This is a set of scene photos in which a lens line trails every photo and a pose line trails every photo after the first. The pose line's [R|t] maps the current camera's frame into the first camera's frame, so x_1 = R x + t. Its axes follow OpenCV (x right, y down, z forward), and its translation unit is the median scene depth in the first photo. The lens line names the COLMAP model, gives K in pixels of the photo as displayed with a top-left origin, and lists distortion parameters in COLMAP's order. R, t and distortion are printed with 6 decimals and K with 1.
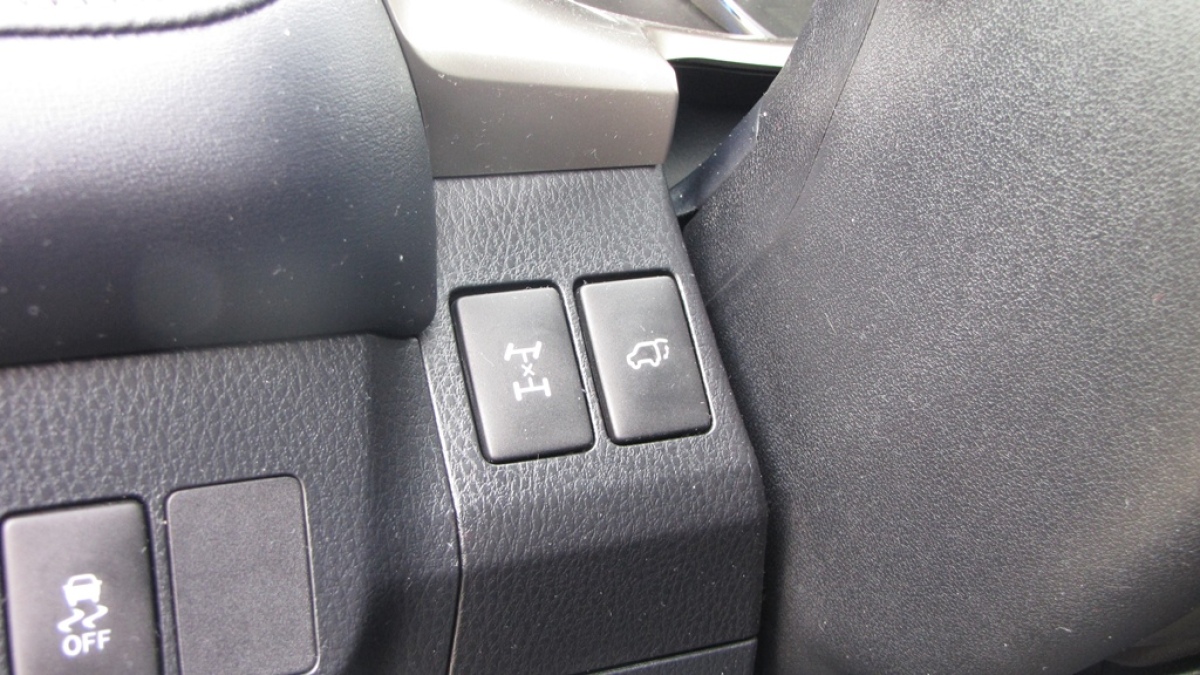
lens RADIAL K [[1525.1, 0, 628.6], [0, 1525.1, 337.3], [0, 0, 1]] dist [-0.063397, 0.029761]
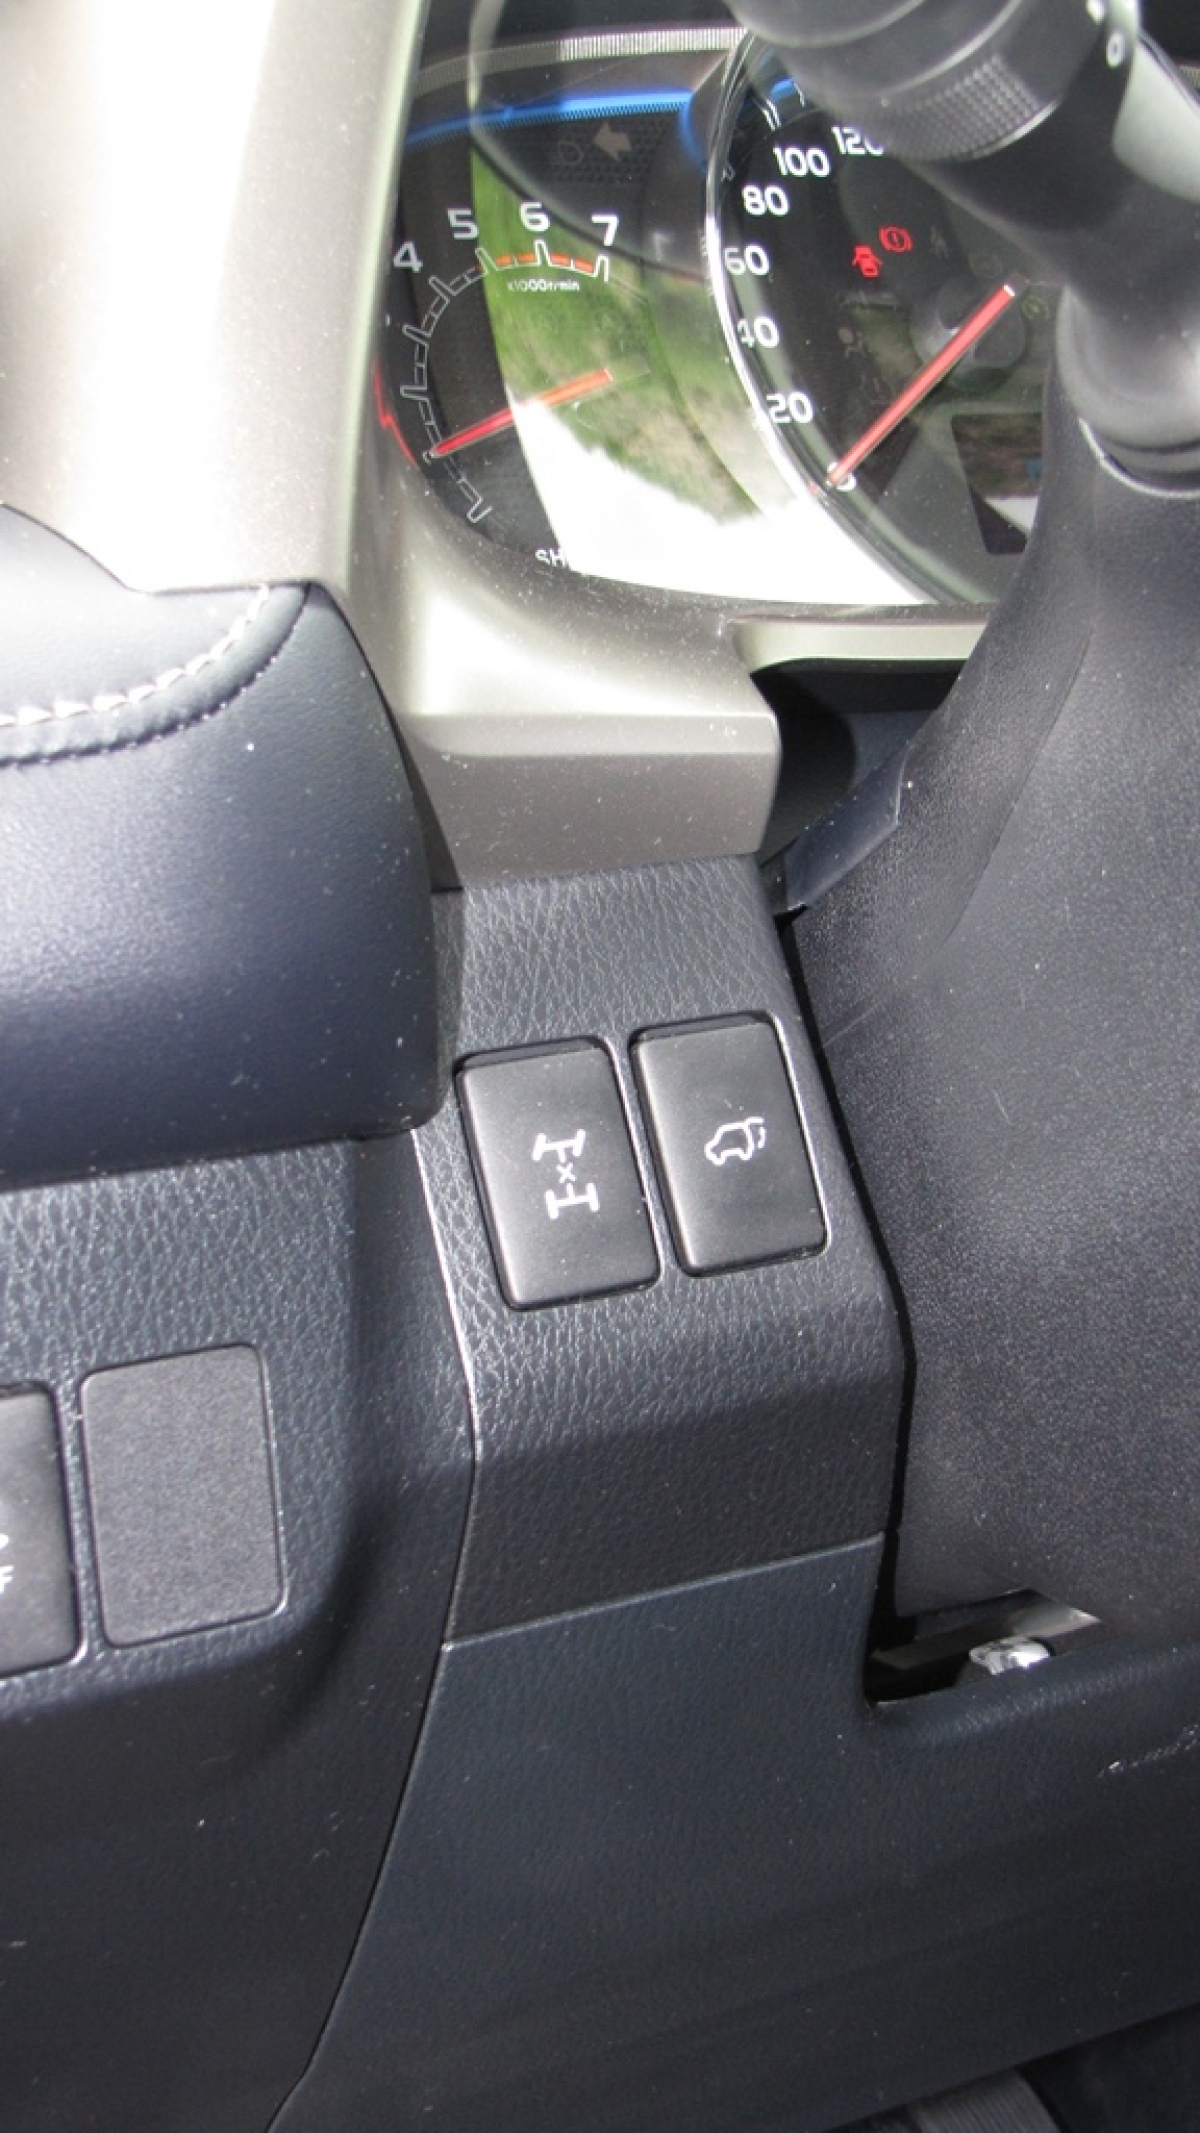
lens RADIAL K [[2710.9, 0, 600.0], [0, 2710.9, 1066.5], [0, 0, 1]] dist [-0.063397, 0.029761]
pose [[0.999965, 0.006582, -0.005074, -0.045930], [-0.006091, 0.995799, 0.091363, -0.144694], [0.005654, -0.091329, 0.995805, -0.236646]]
